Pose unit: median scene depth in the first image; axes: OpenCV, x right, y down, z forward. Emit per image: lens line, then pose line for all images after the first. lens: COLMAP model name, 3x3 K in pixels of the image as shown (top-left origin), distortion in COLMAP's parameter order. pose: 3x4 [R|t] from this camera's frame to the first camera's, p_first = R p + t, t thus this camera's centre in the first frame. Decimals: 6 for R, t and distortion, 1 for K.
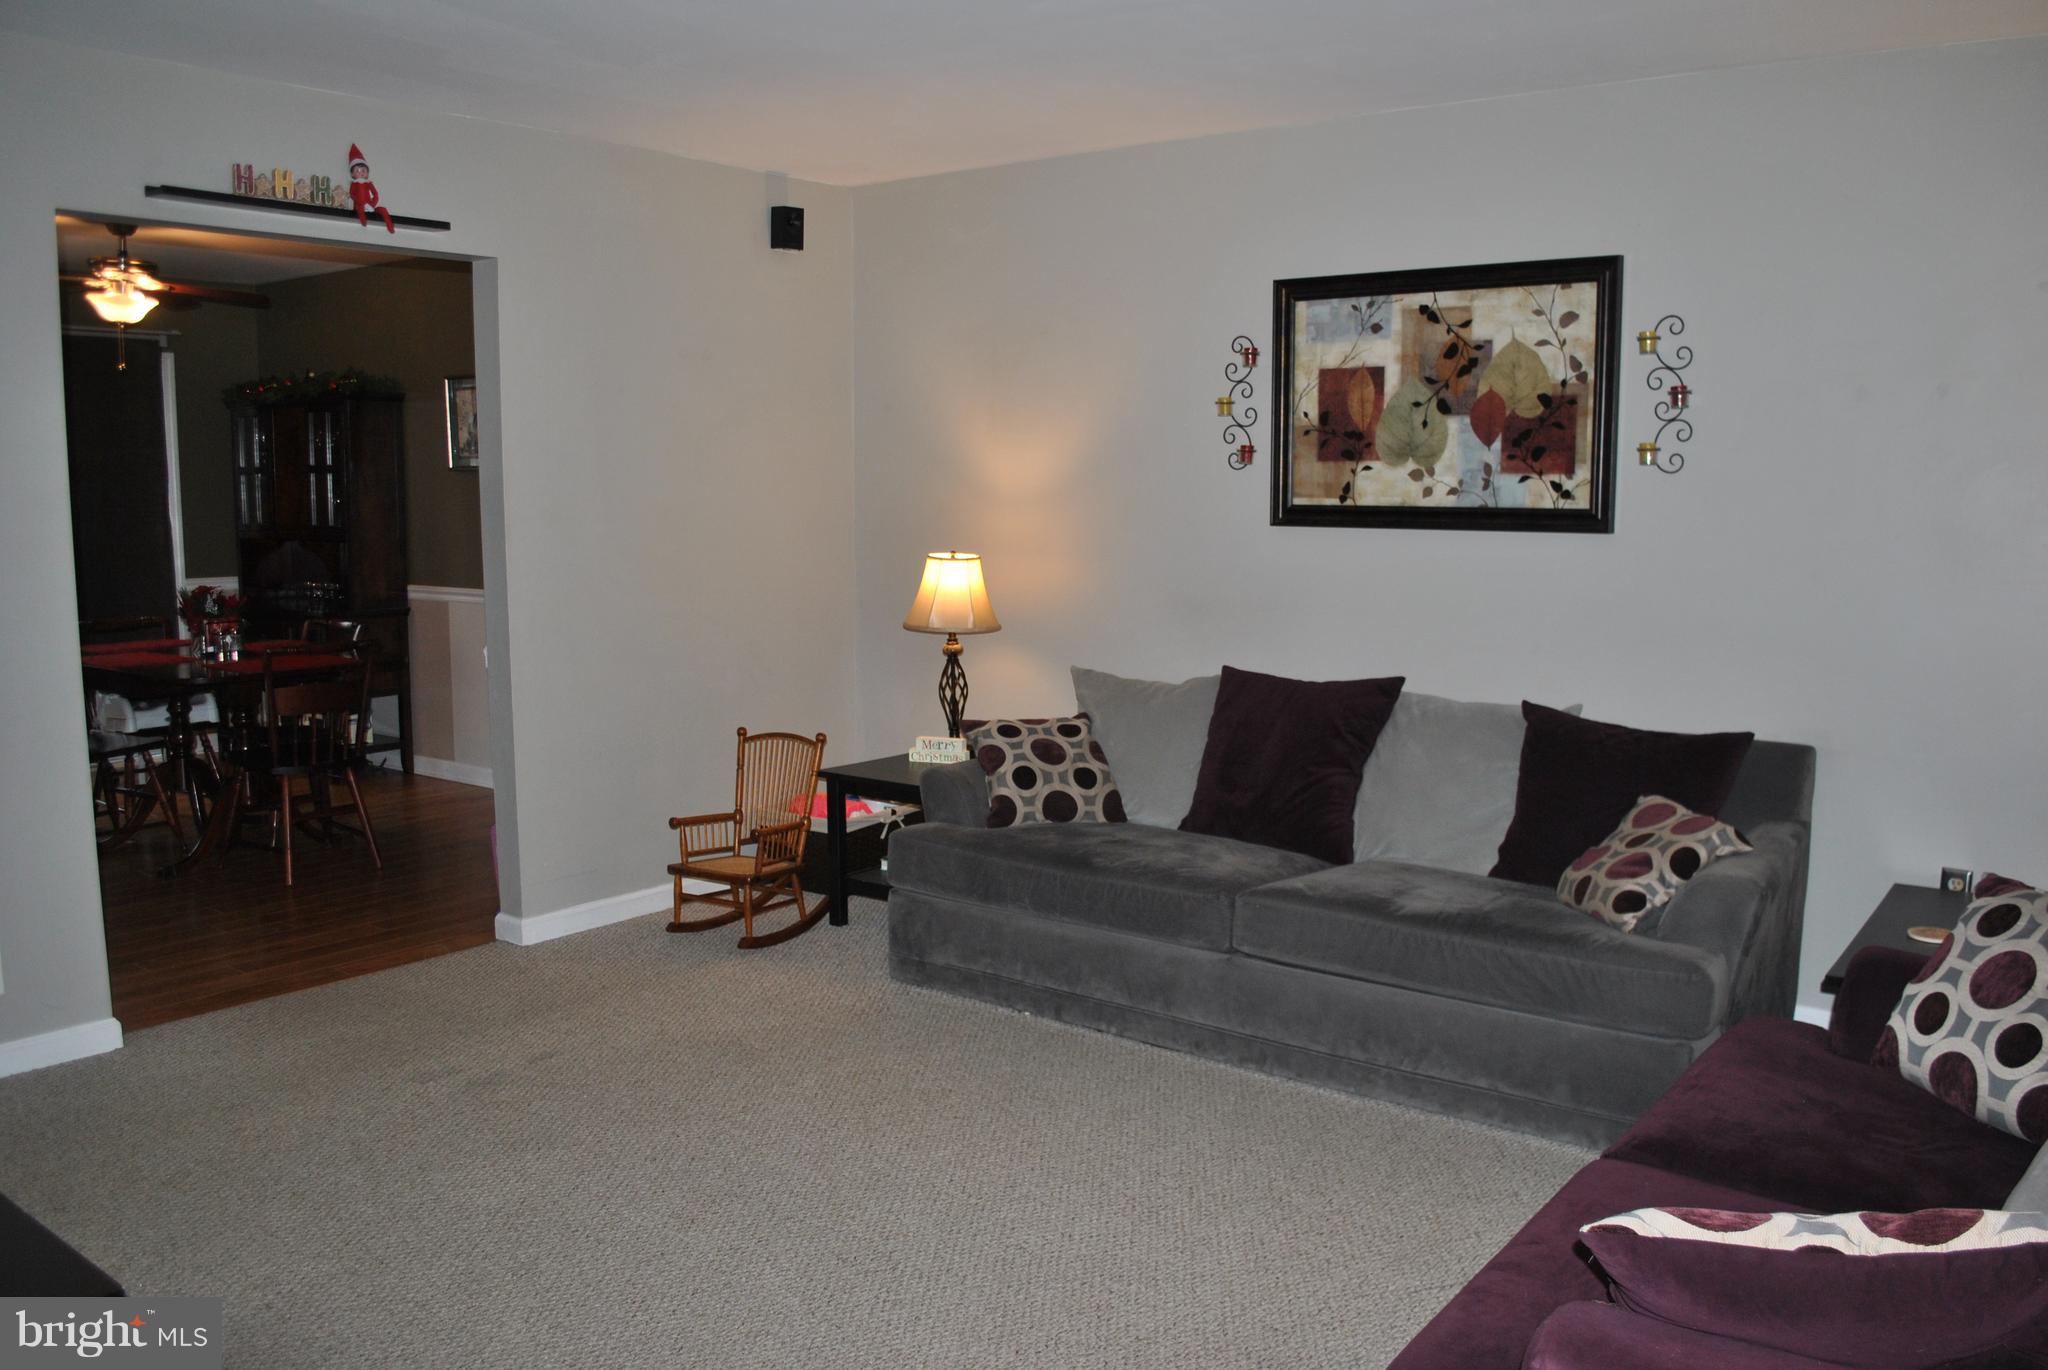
lens RADIAL K [[1613.1, 0, 1036.7], [0, 1613.1, 687.0], [0, 0, 1]] dist [-0.078179, 0.010501]
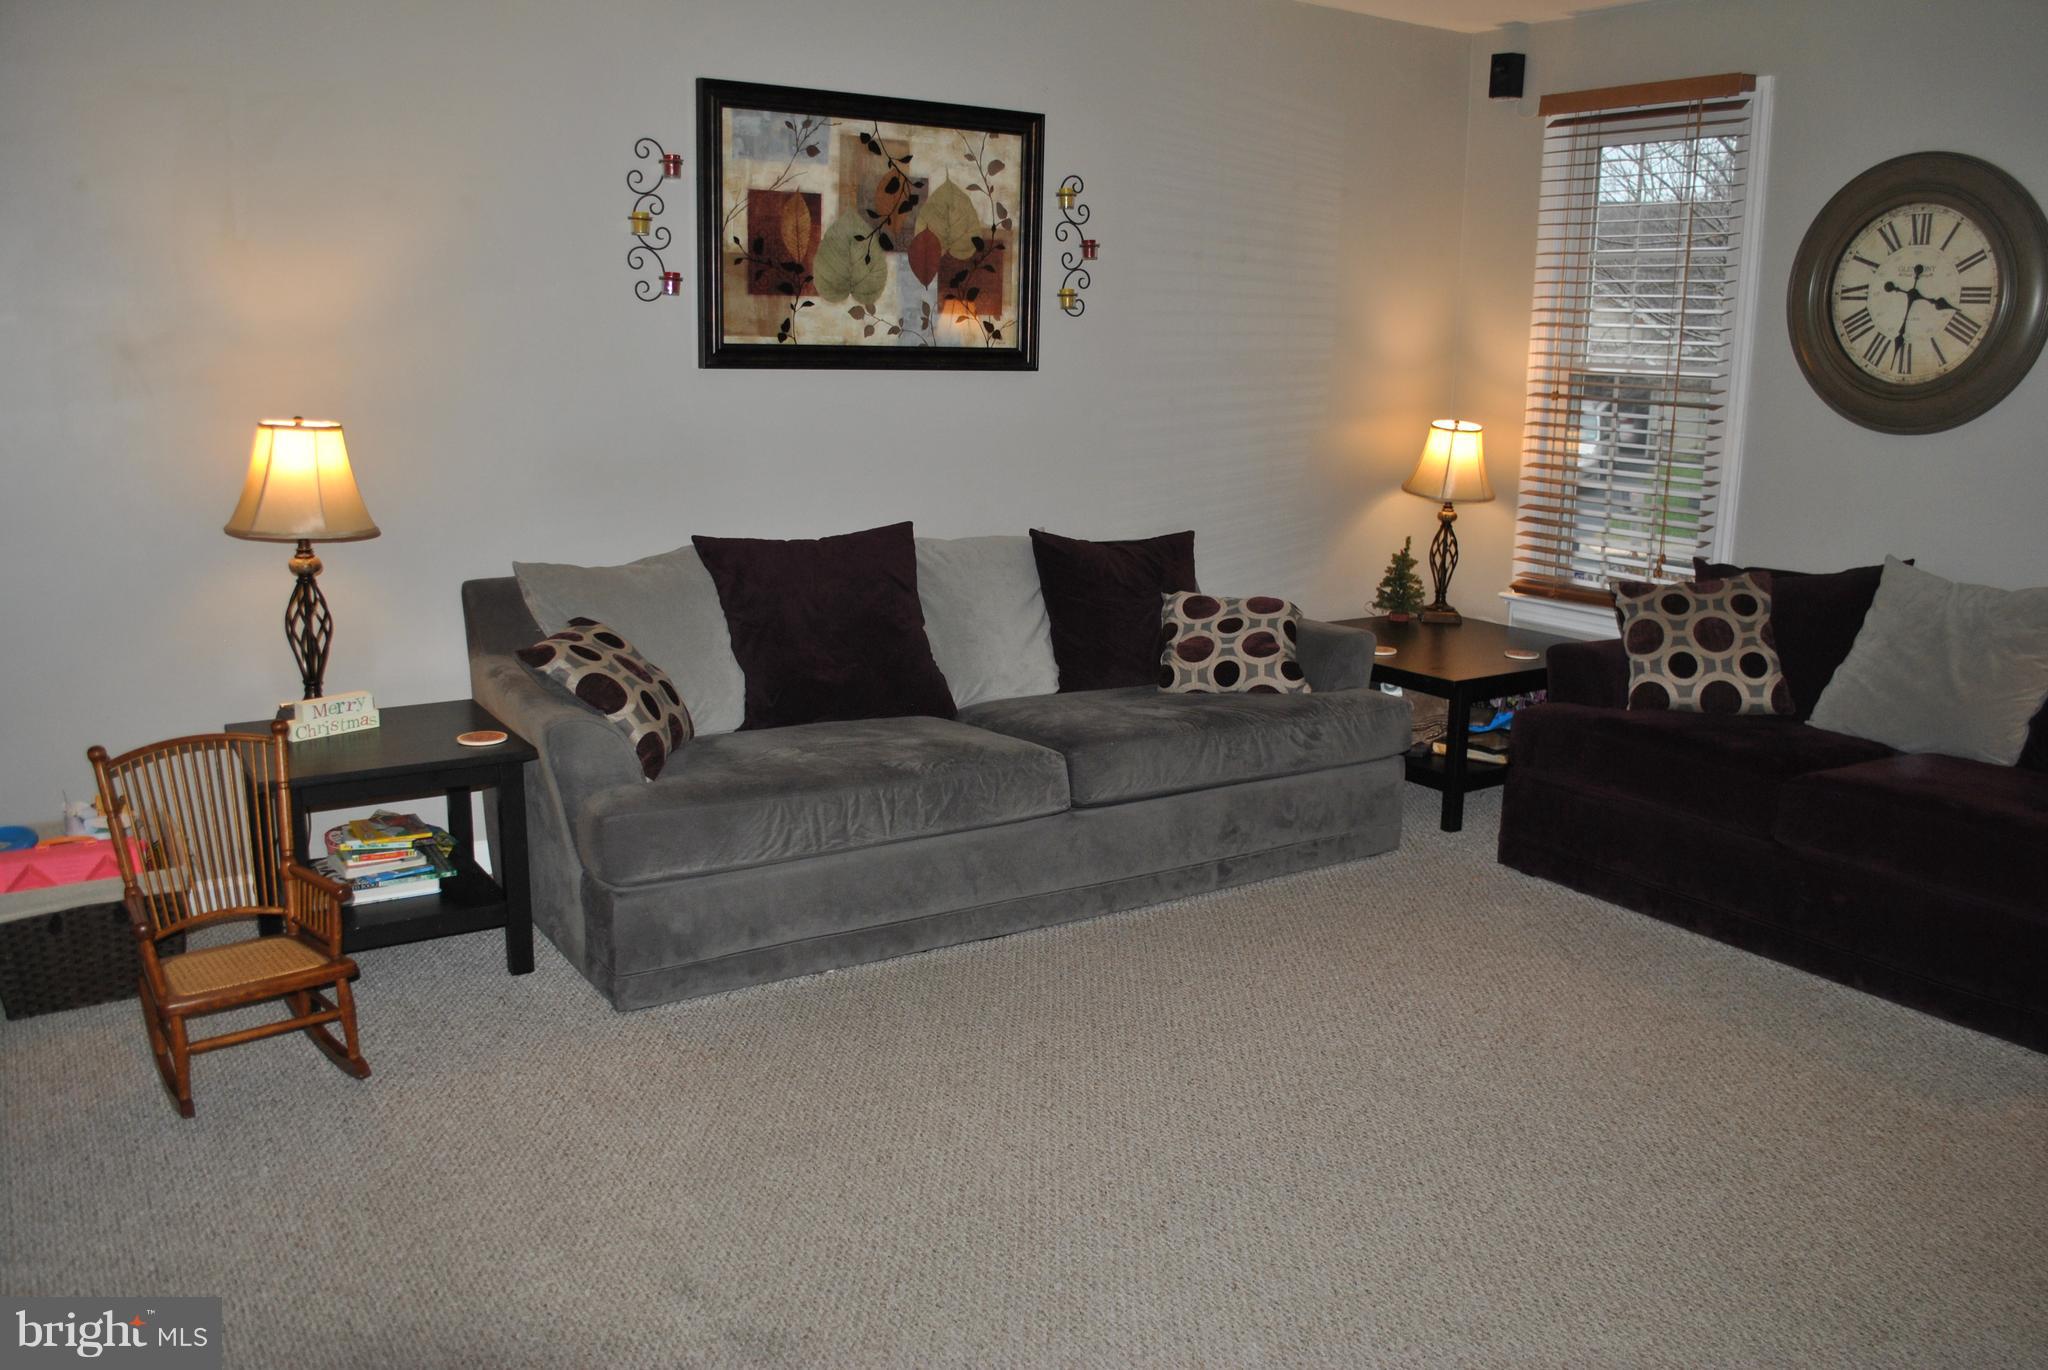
lens RADIAL K [[1613.1, 0, 1035.9], [0, 1613.1, 670.4], [0, 0, 1]] dist [-0.078179, 0.010501]
pose [[0.363690, -0.185572, 0.912849, -0.647454], [0.090900, 0.982349, 0.163485, -0.069773], [-0.927074, 0.023521, 0.374139, 0.551108]]
